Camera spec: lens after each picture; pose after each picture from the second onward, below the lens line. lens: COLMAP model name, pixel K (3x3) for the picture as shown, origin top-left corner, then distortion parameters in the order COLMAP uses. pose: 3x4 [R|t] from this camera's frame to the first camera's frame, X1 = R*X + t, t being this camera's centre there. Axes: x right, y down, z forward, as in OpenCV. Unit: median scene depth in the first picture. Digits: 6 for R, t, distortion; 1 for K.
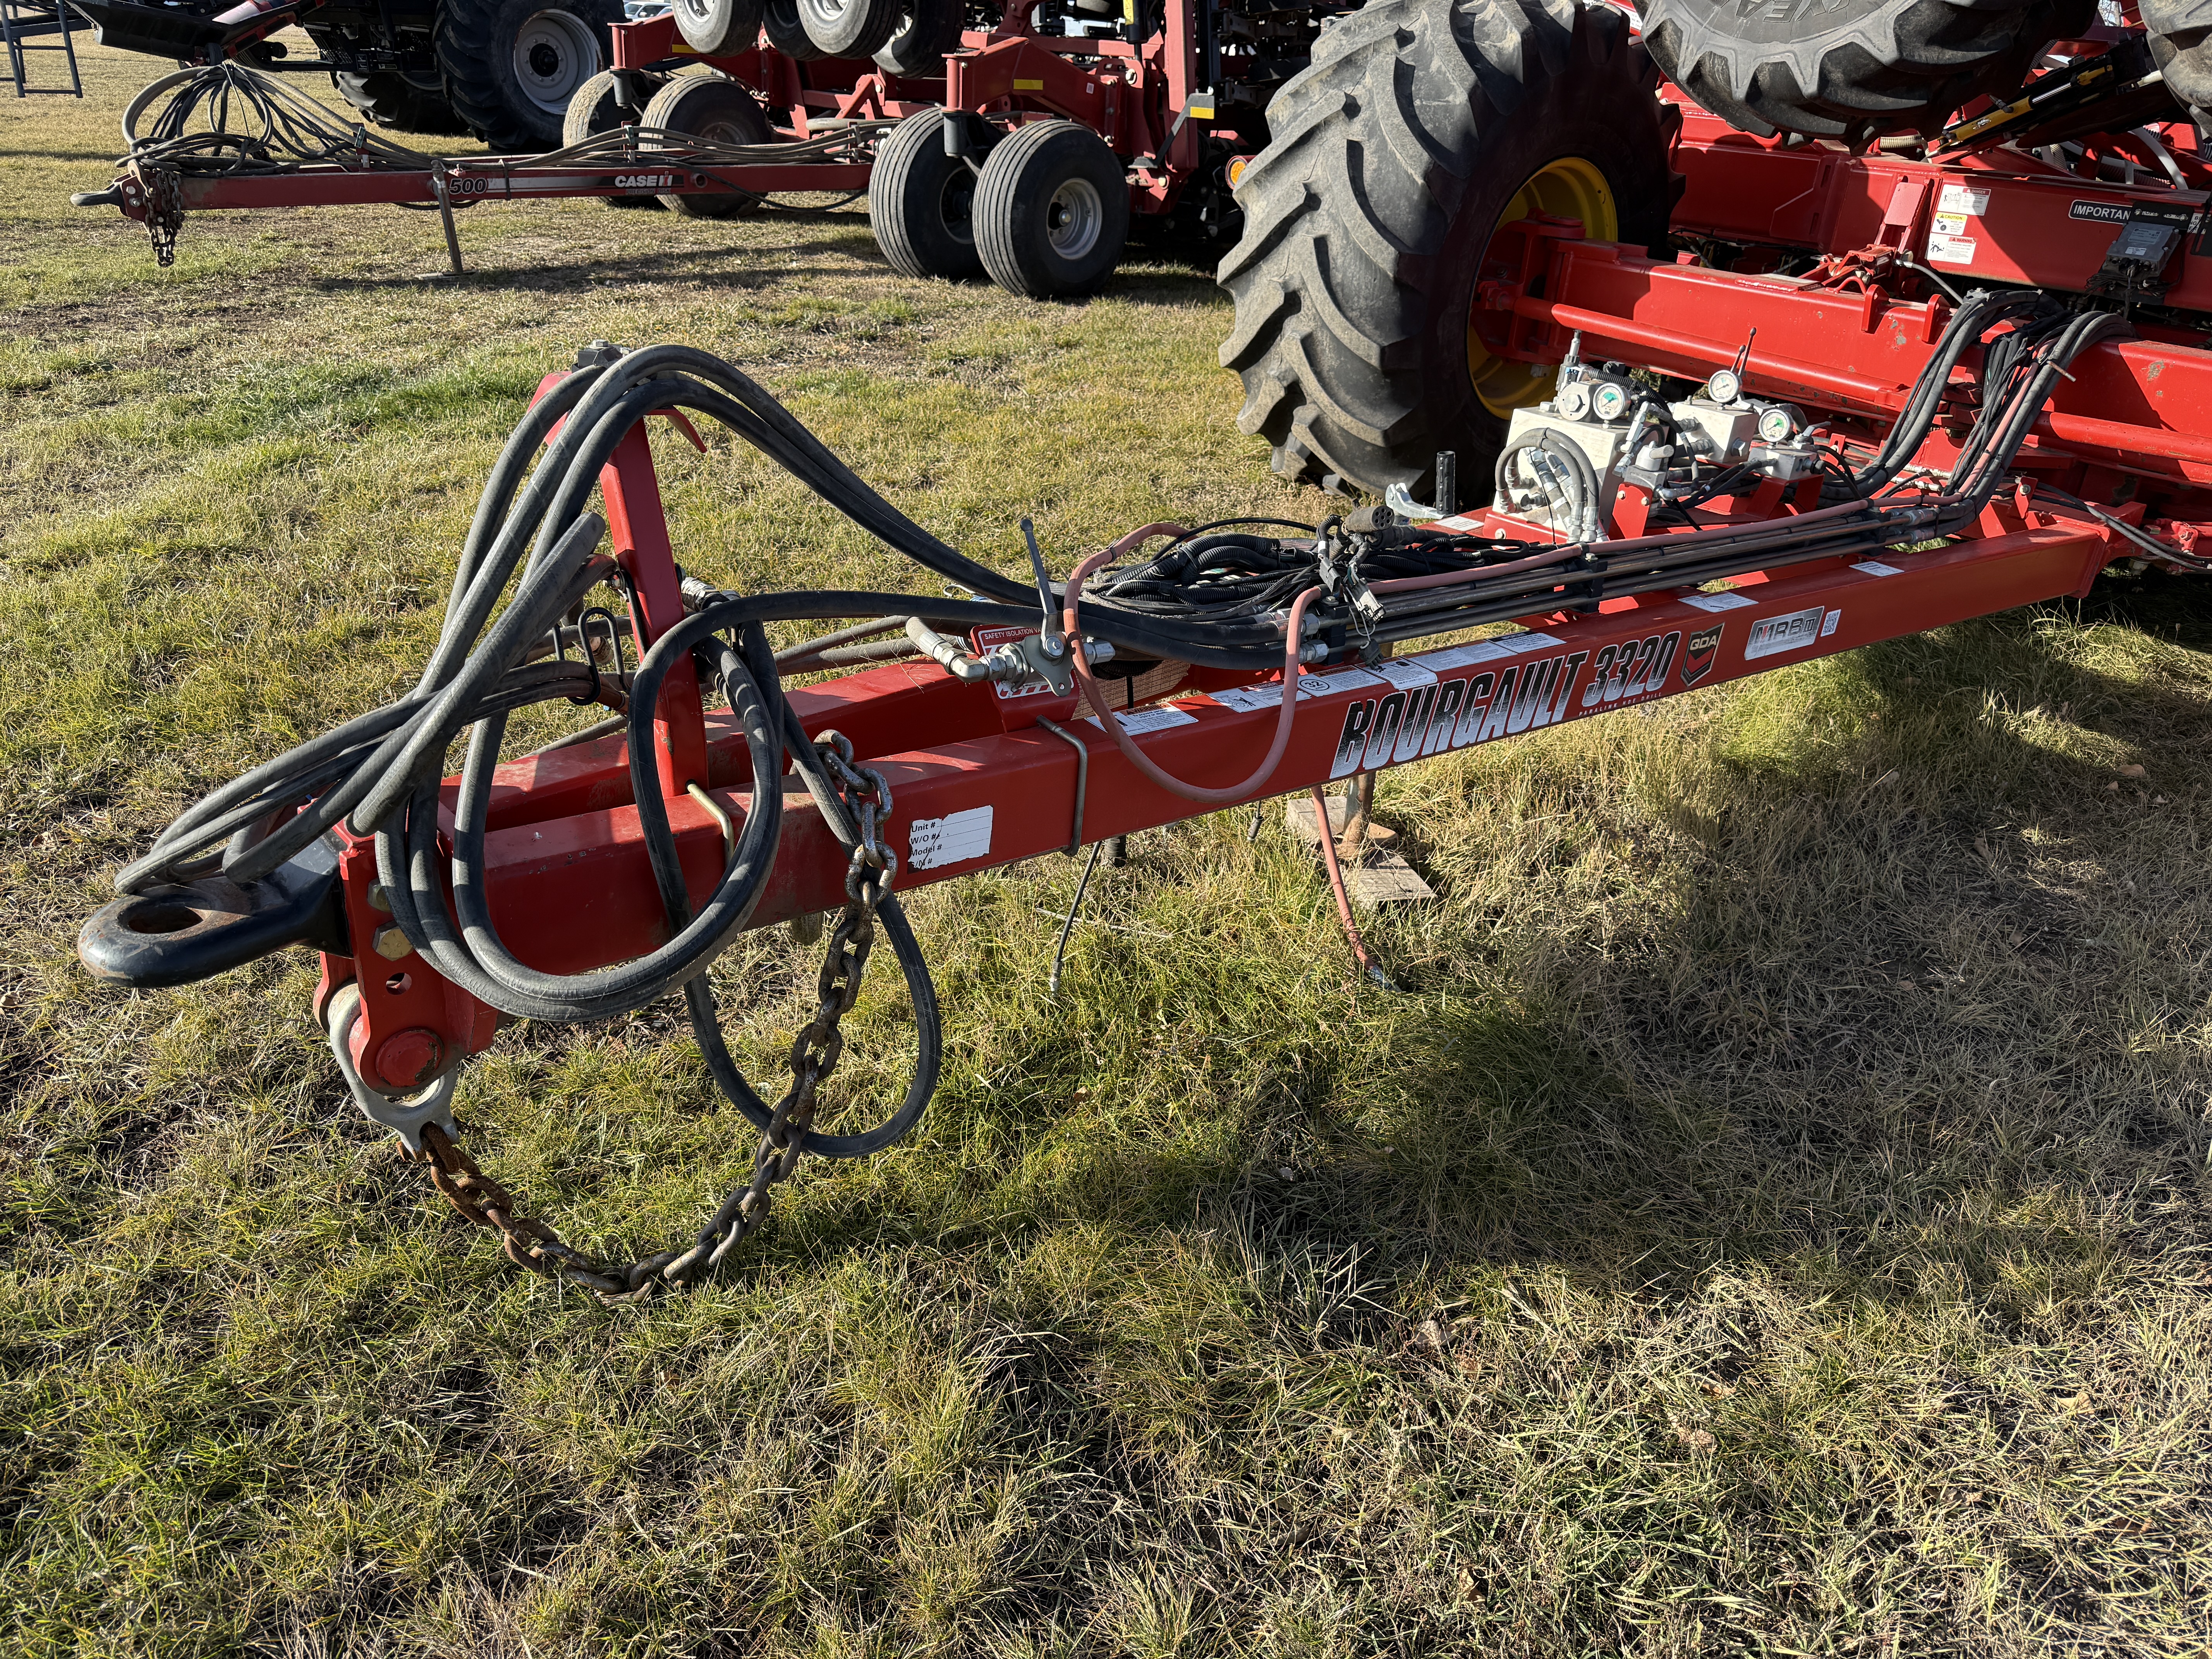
lens RADIAL K [[1552.9, 0, 1106.0], [0, 1552.9, 829.5], [0, 0, 1]] dist [-0.001088, -0.005413]
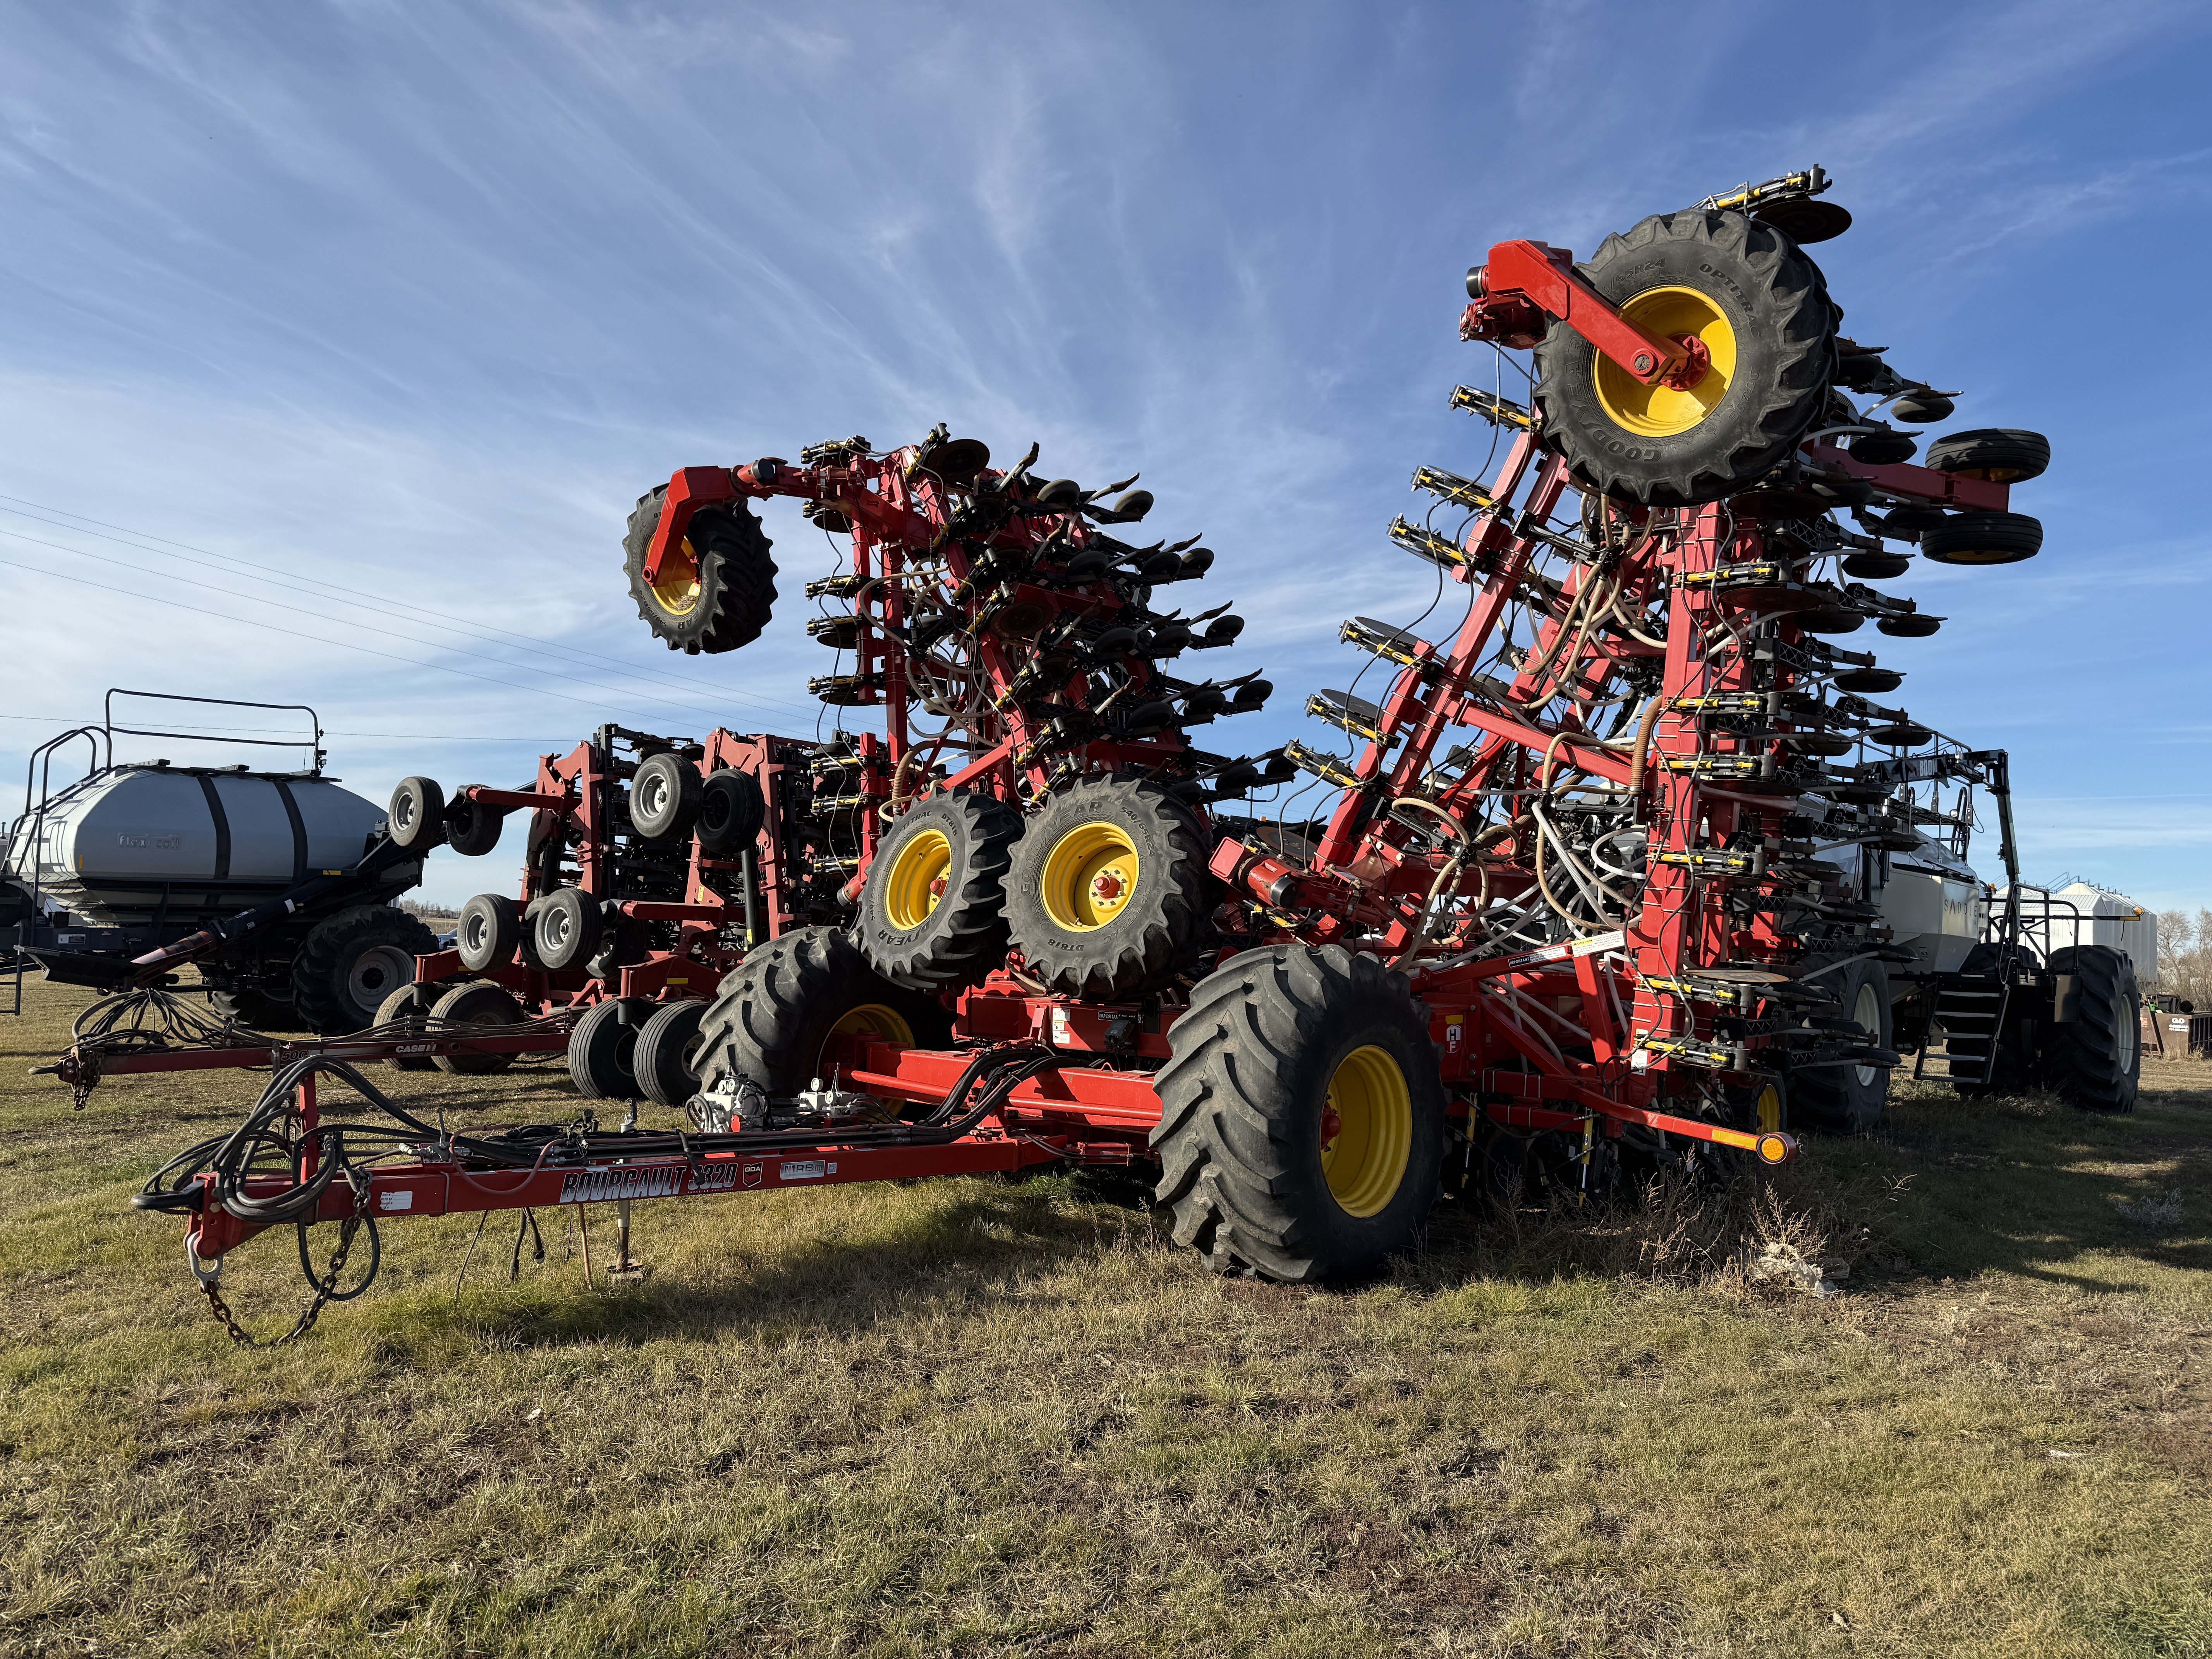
lens RADIAL K [[1541.2, 0, 1106.0], [0, 1541.2, 829.5], [0, 0, 1]] dist [0.081922, -0.118552]
pose [[0.993698, -0.029426, 0.108161, 0.258962], [0.080705, 0.857467, -0.508170, 0.277673], [-0.077791, 0.513696, 0.854438, -0.569549]]
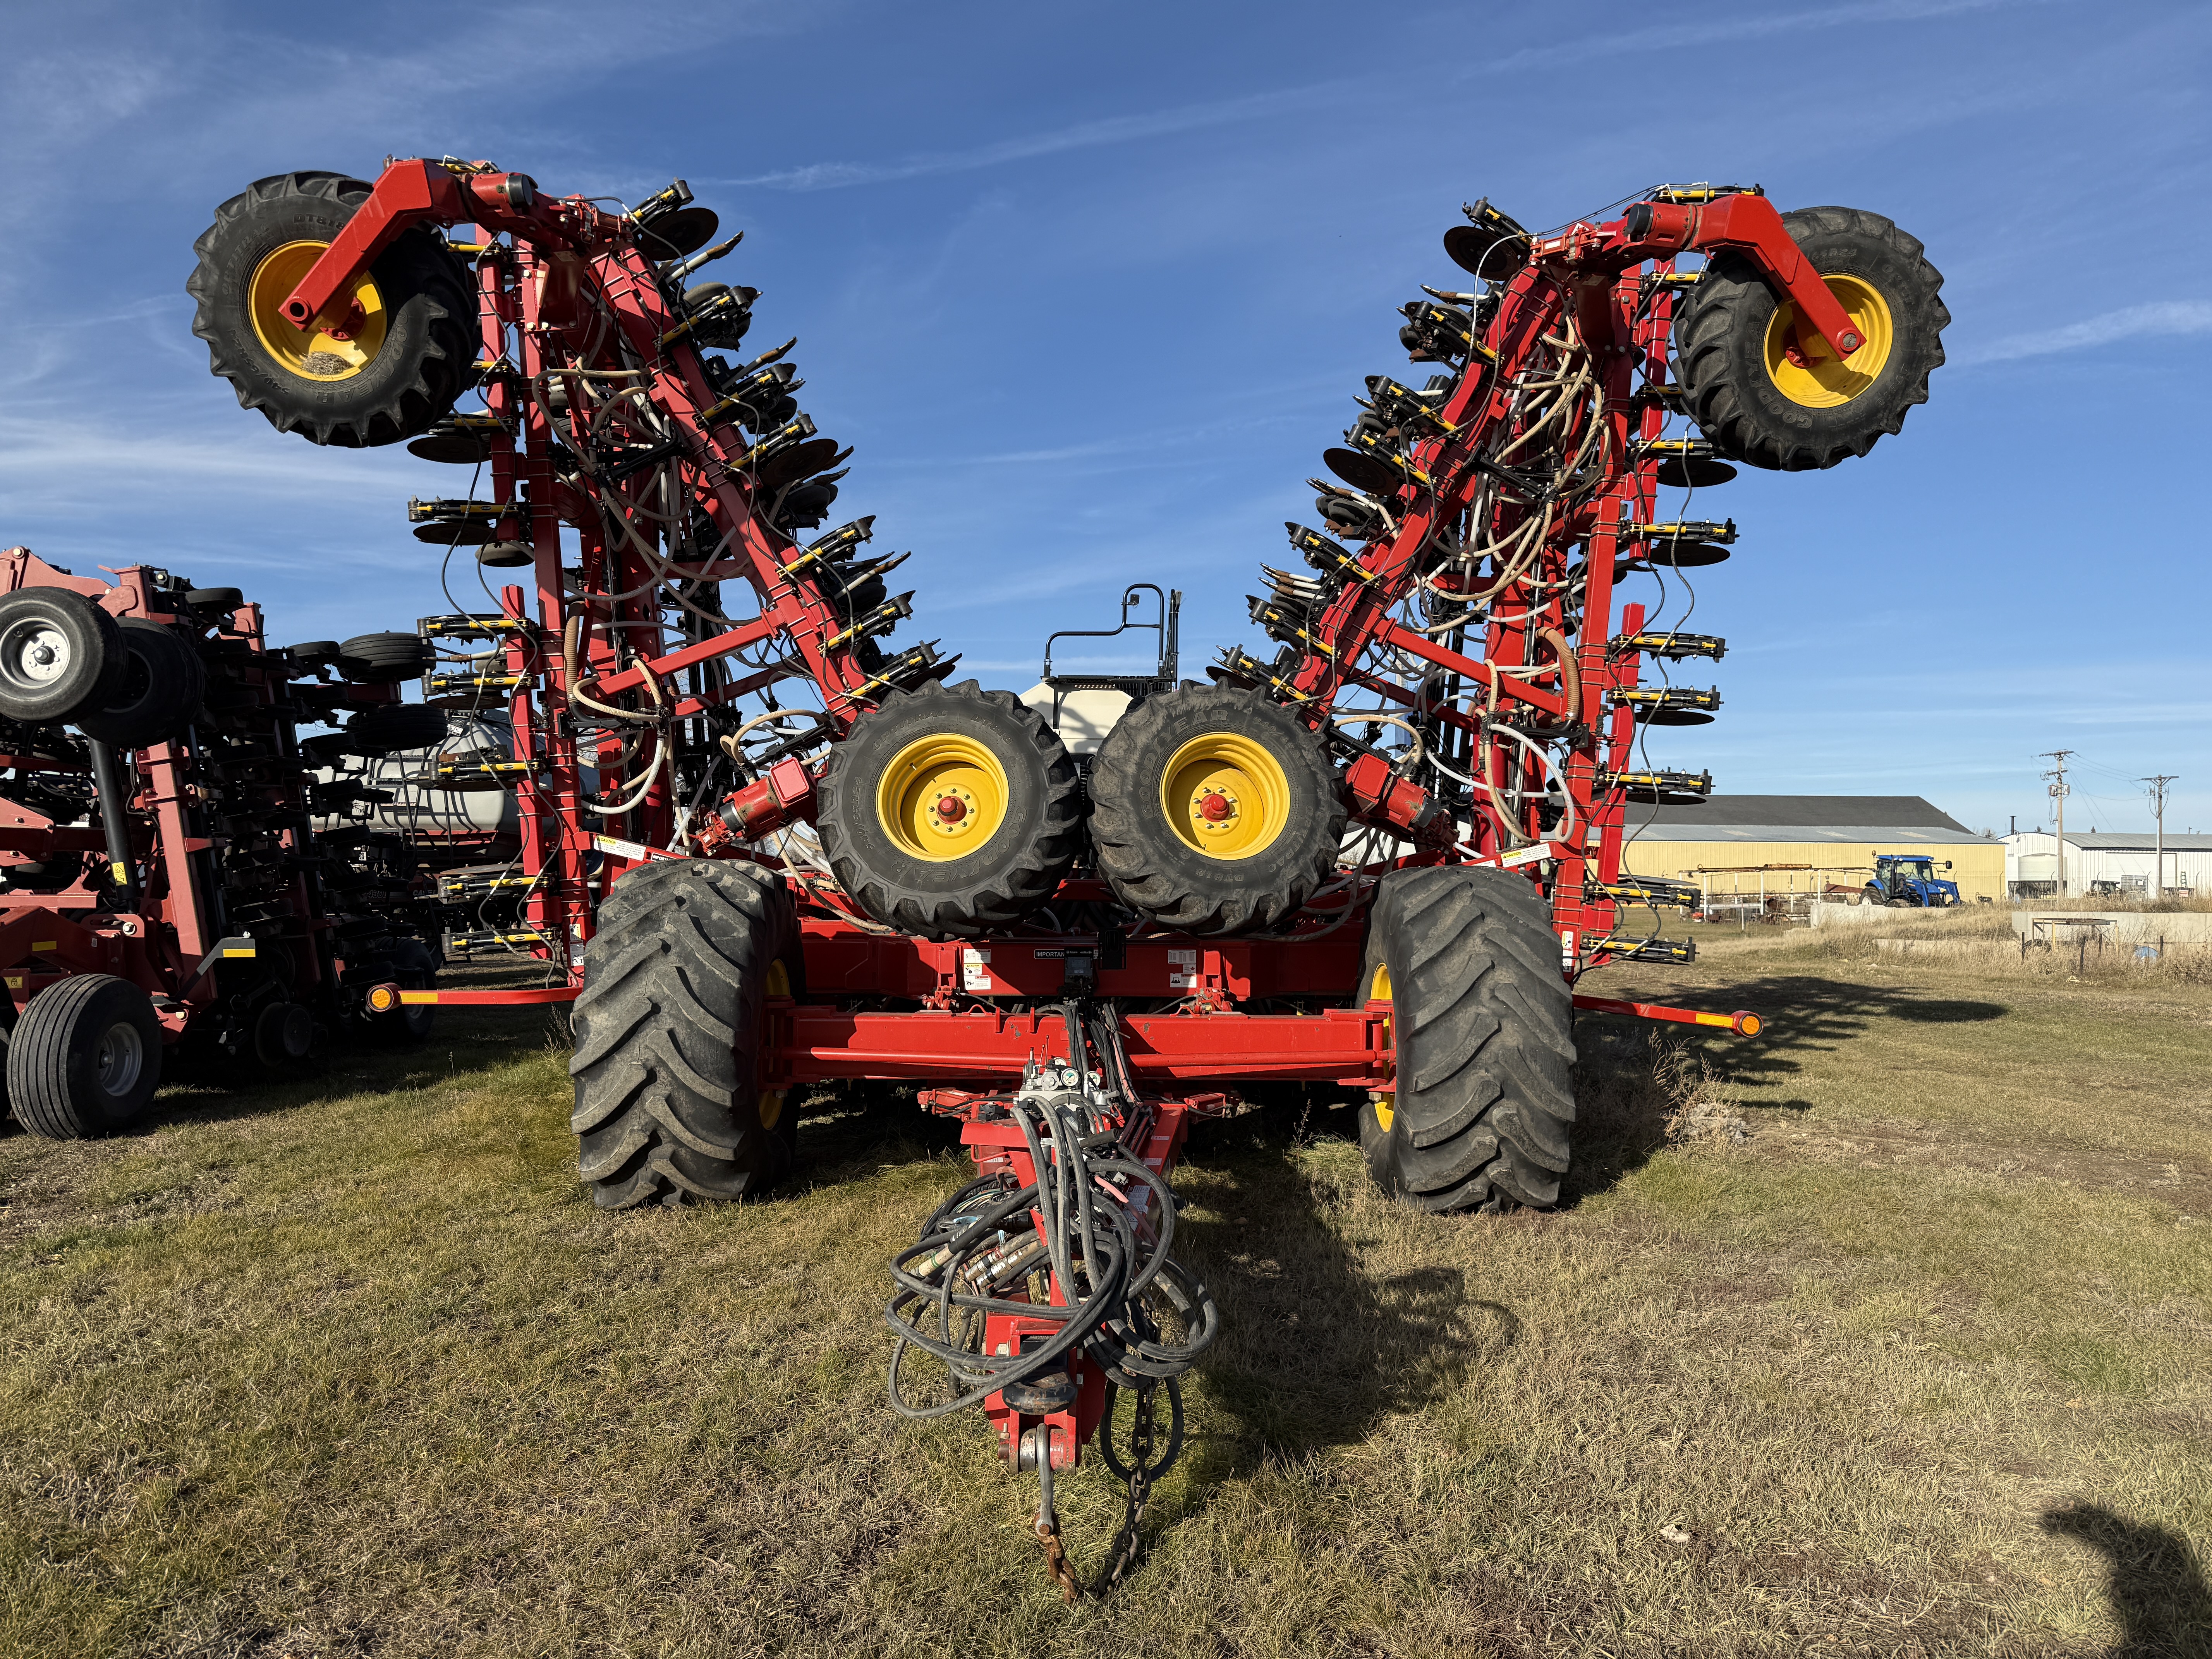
lens RADIAL K [[1556.8, 0, 1072.2], [0, 1556.8, 904.6], [0, 0, 1]] dist [-0.000264, -0.003441]
pose [[0.670600, -0.085201, 0.736910, -0.423554], [0.375319, 0.895827, -0.237972, -0.001960], [-0.639868, 0.436160, 0.632719, -0.126944]]
